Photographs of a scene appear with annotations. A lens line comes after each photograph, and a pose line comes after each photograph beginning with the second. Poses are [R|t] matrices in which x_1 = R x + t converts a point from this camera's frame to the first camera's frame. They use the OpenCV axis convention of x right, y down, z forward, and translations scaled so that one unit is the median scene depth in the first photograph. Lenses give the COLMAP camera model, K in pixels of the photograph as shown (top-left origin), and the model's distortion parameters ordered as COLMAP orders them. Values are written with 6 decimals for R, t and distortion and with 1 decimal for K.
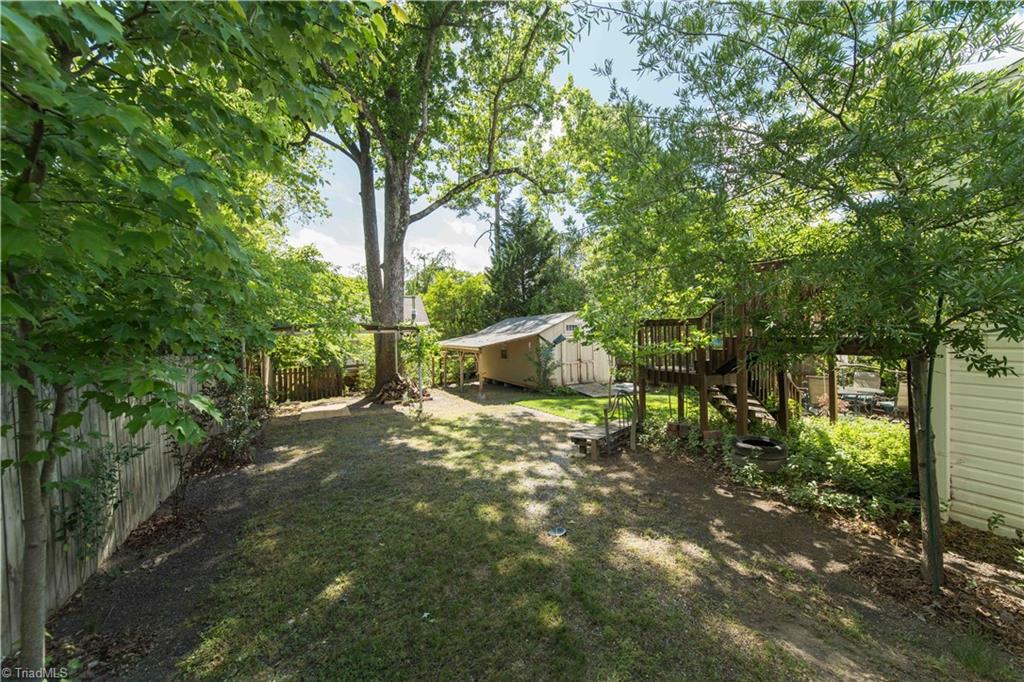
lens RADIAL K [[356.9, 0, 512.0], [0, 356.9, 341.0], [0, 0, 1]] dist [-0.000749, -0.000033]
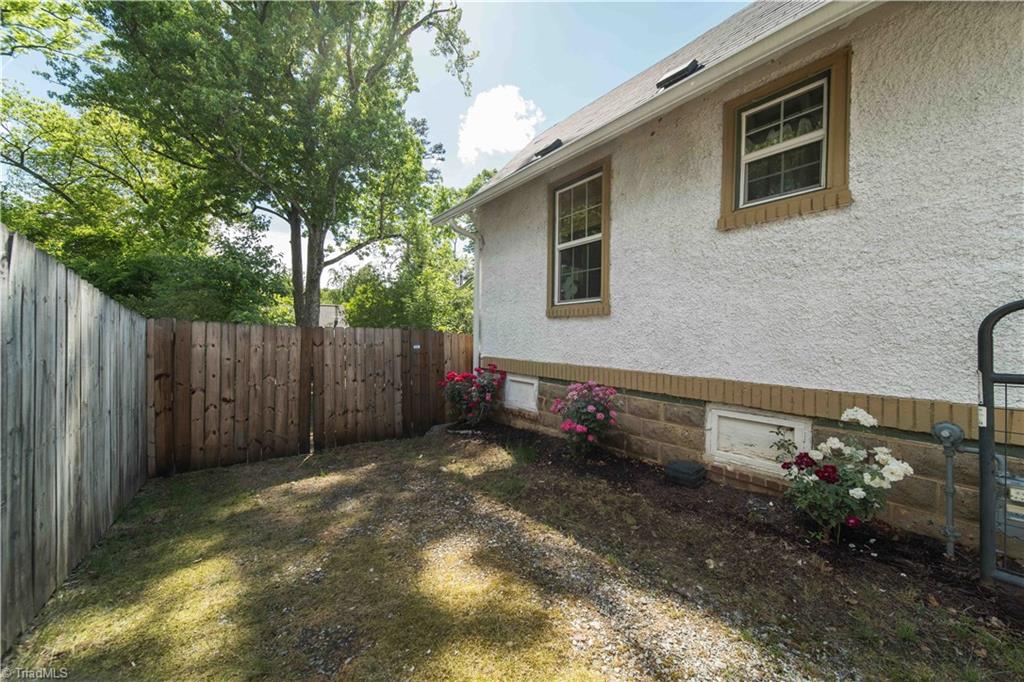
lens RADIAL K [[356.9, 0, 512.0], [0, 356.9, 341.0], [0, 0, 1]] dist [-0.000749, -0.000033]
pose [[0.986021, 0.020011, 0.165413, 0.249082], [-0.017877, 0.999737, -0.014379, -0.005254], [-0.165657, 0.011221, 0.986120, -0.614416]]
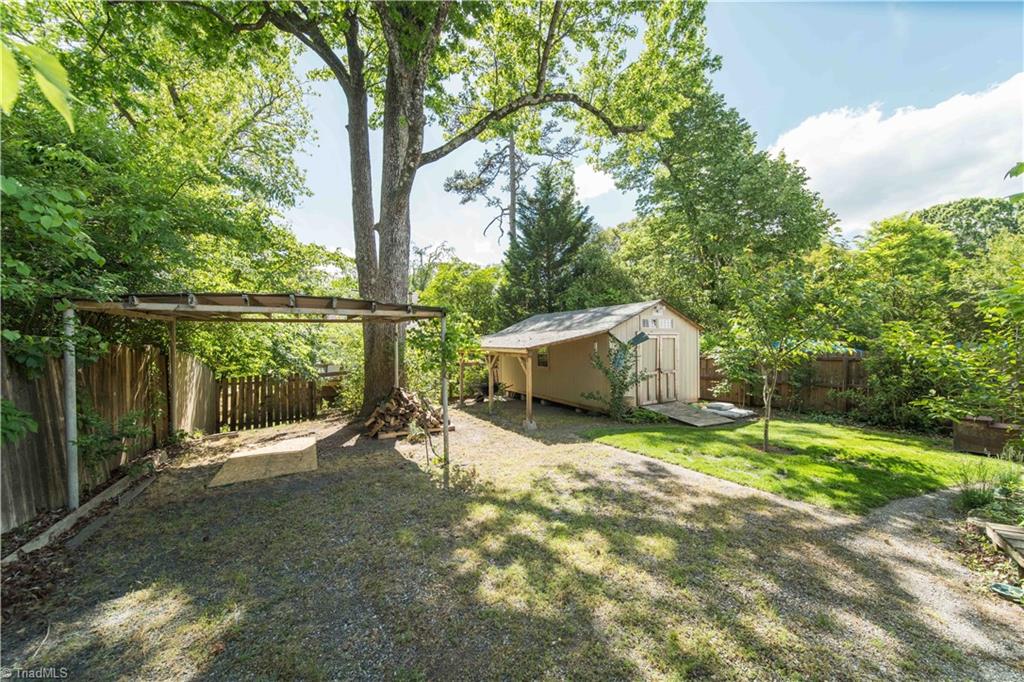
lens RADIAL K [[356.9, 0, 512.0], [0, 356.9, 341.0], [0, 0, 1]] dist [-0.000749, -0.000033]
pose [[0.999505, 0.013142, 0.028597, -0.124004], [-0.012467, 0.999642, -0.023657, 0.018152], [-0.028898, 0.023289, 0.999311, 0.317076]]
